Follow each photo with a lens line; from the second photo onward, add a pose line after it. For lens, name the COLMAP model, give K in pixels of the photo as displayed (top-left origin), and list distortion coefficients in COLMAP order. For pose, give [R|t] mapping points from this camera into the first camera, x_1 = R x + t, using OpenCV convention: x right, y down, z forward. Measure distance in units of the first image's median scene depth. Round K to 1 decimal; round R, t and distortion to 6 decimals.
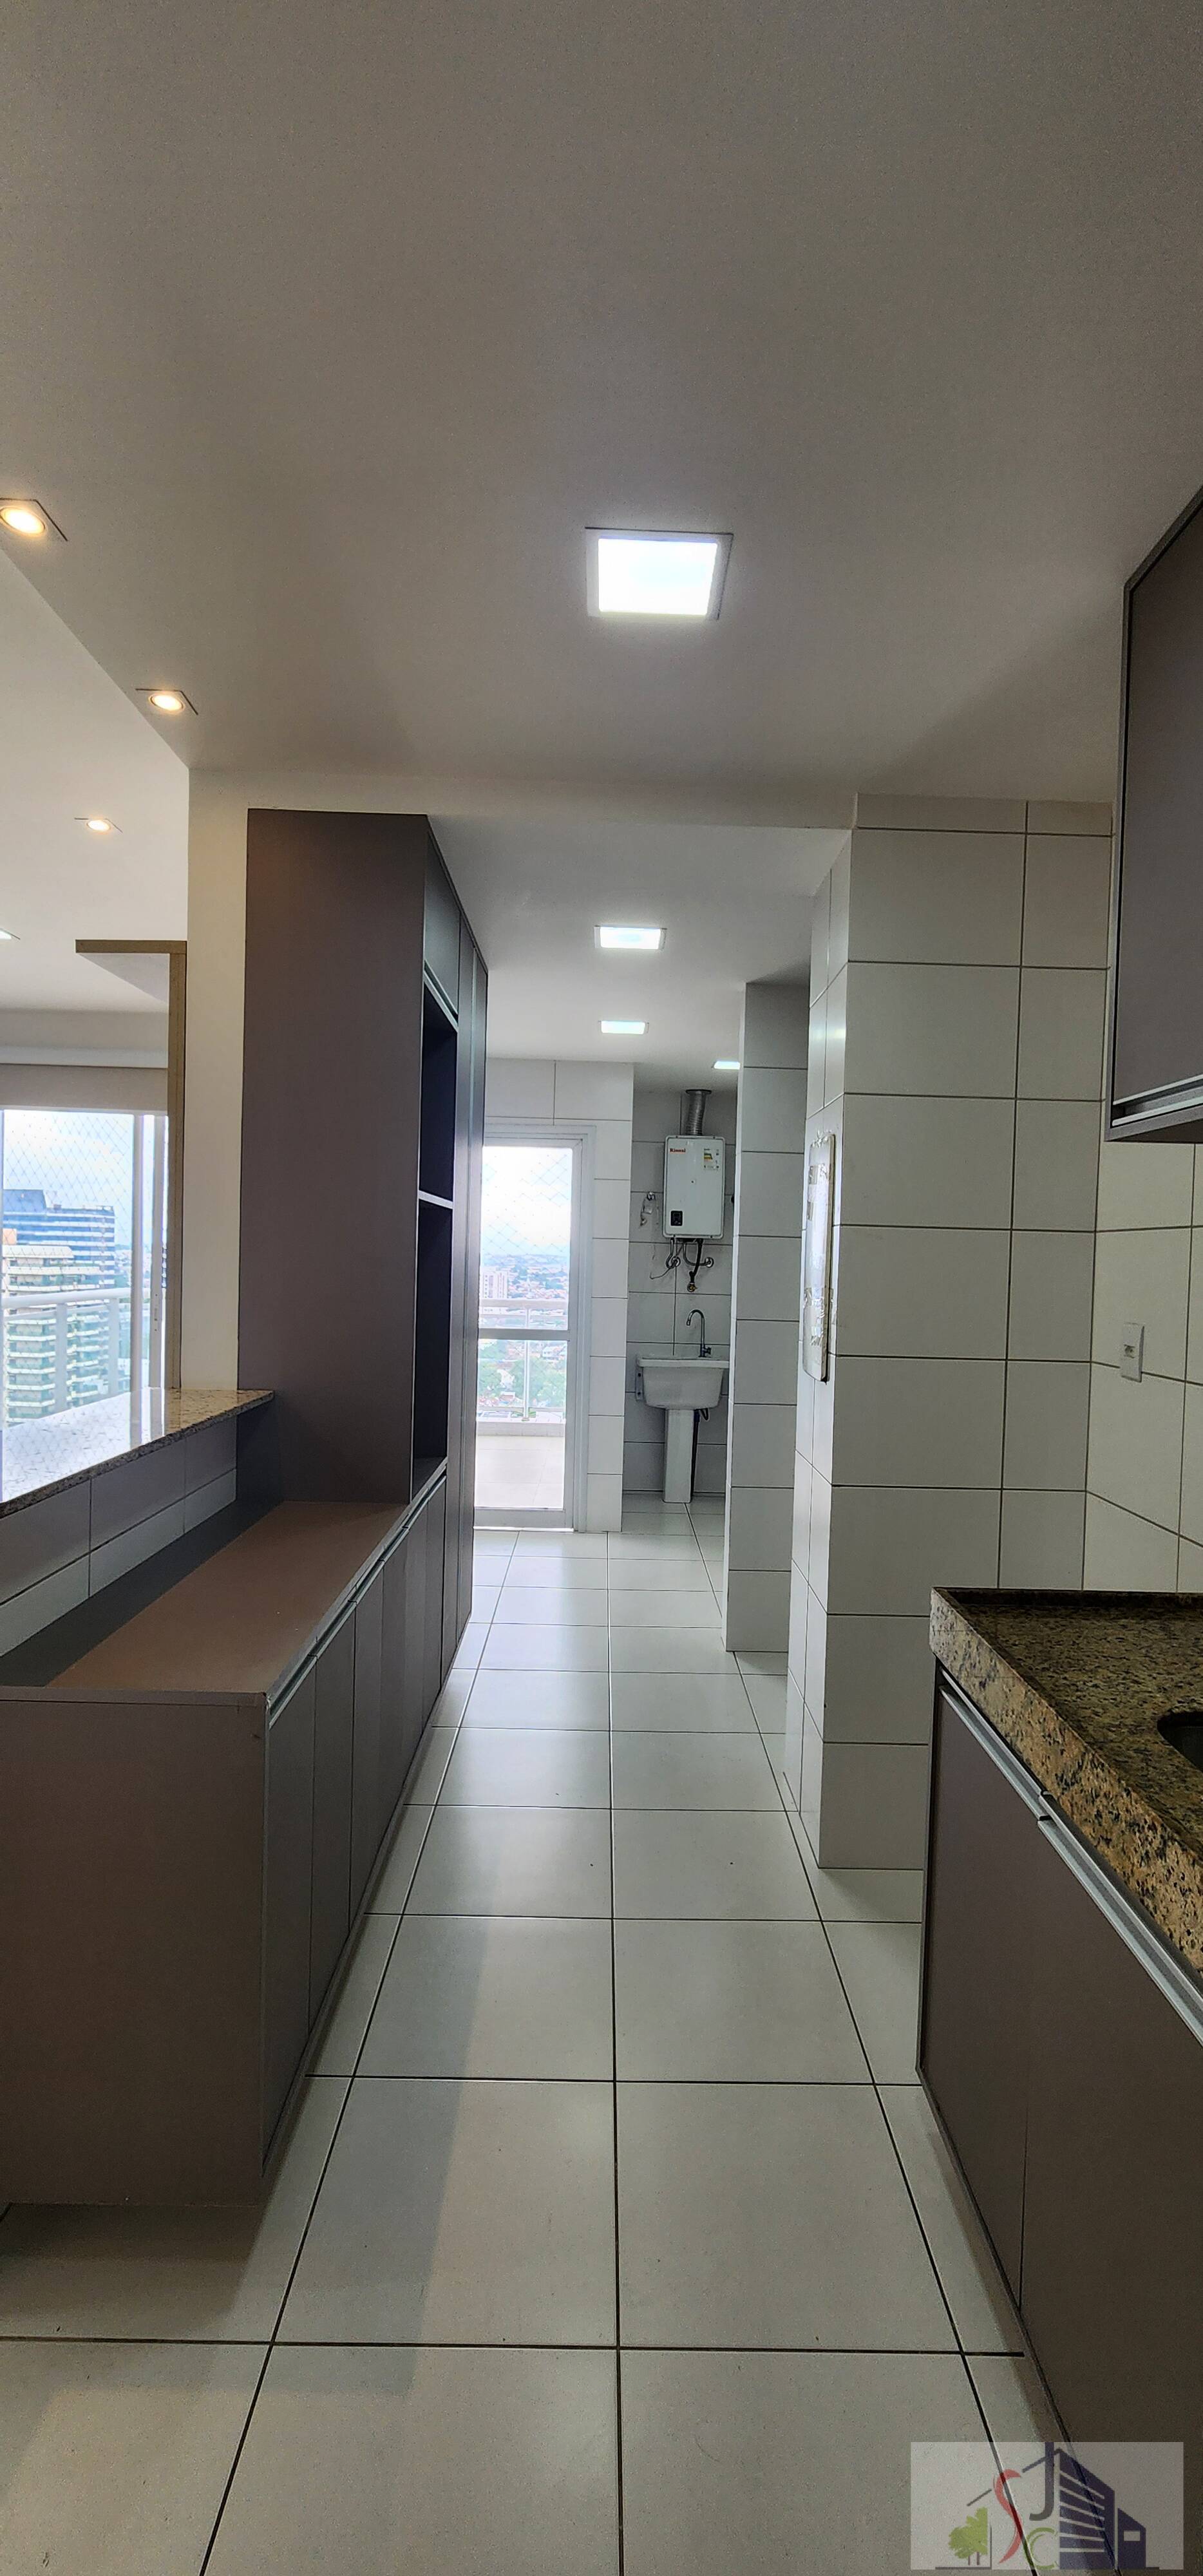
lens RADIAL K [[1063.0, 0, 604.2], [0, 1063.0, 1287.0], [0, 0, 1]] dist [0.021471, -0.000191]
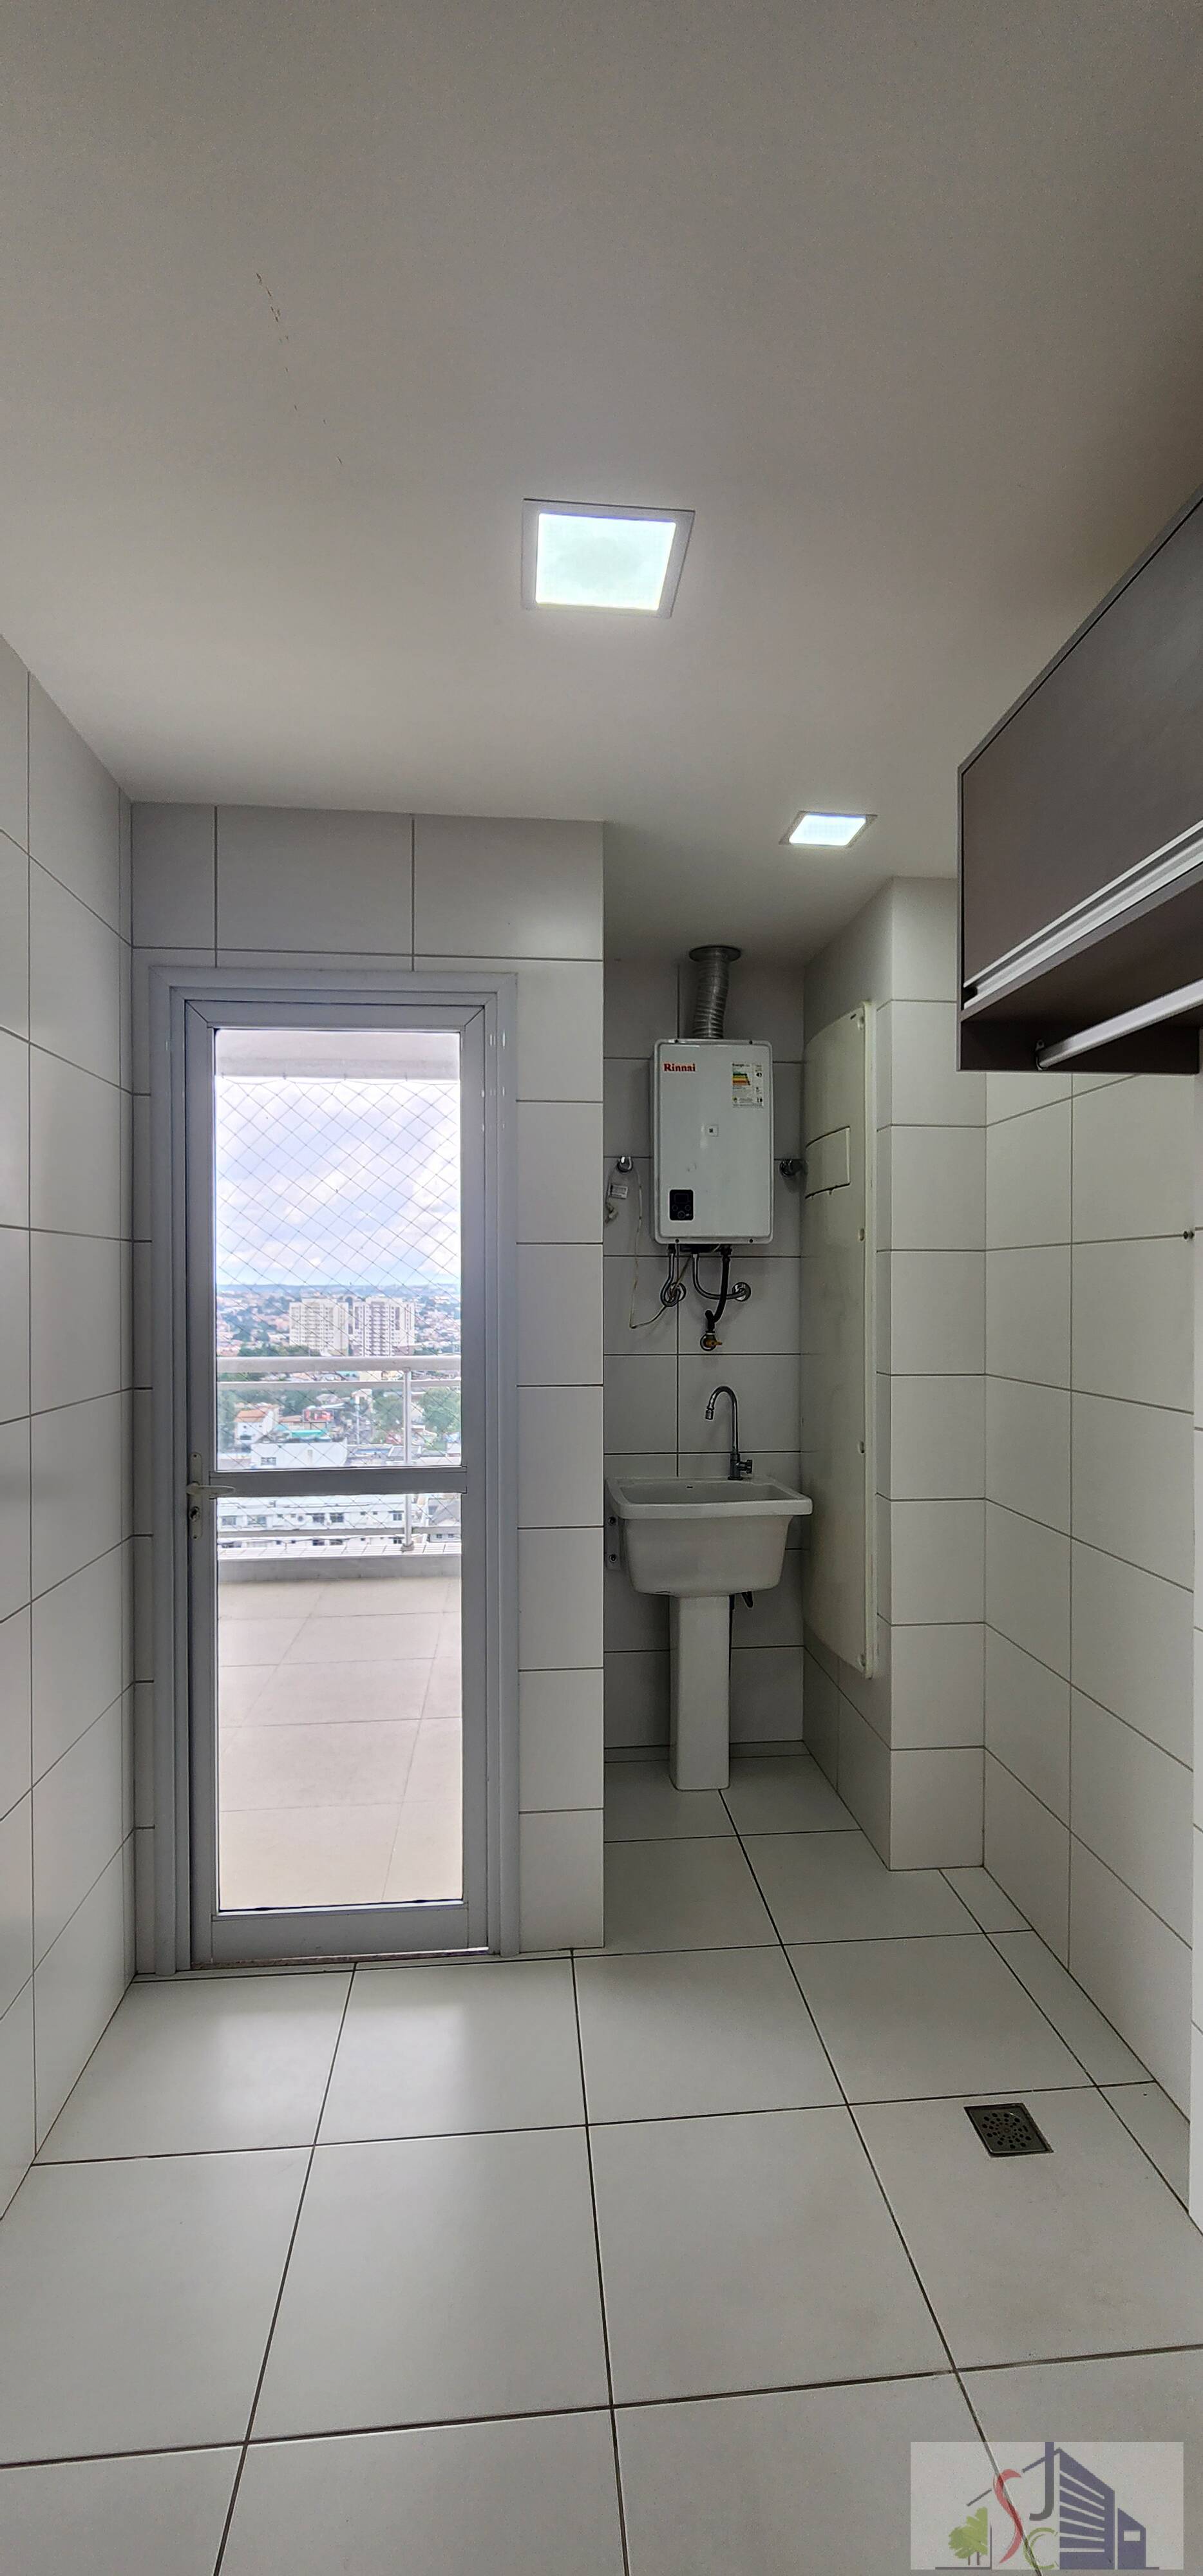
lens RADIAL K [[1063.0, 0, 599.1], [0, 1063.0, 1277.1], [0, 0, 1]] dist [0.021471, -0.000191]
pose [[0.996249, -0.029876, 0.081208, -0.010944], [0.032644, 0.998923, -0.032978, -0.016142], [-0.080135, 0.035505, 0.996151, 0.512558]]
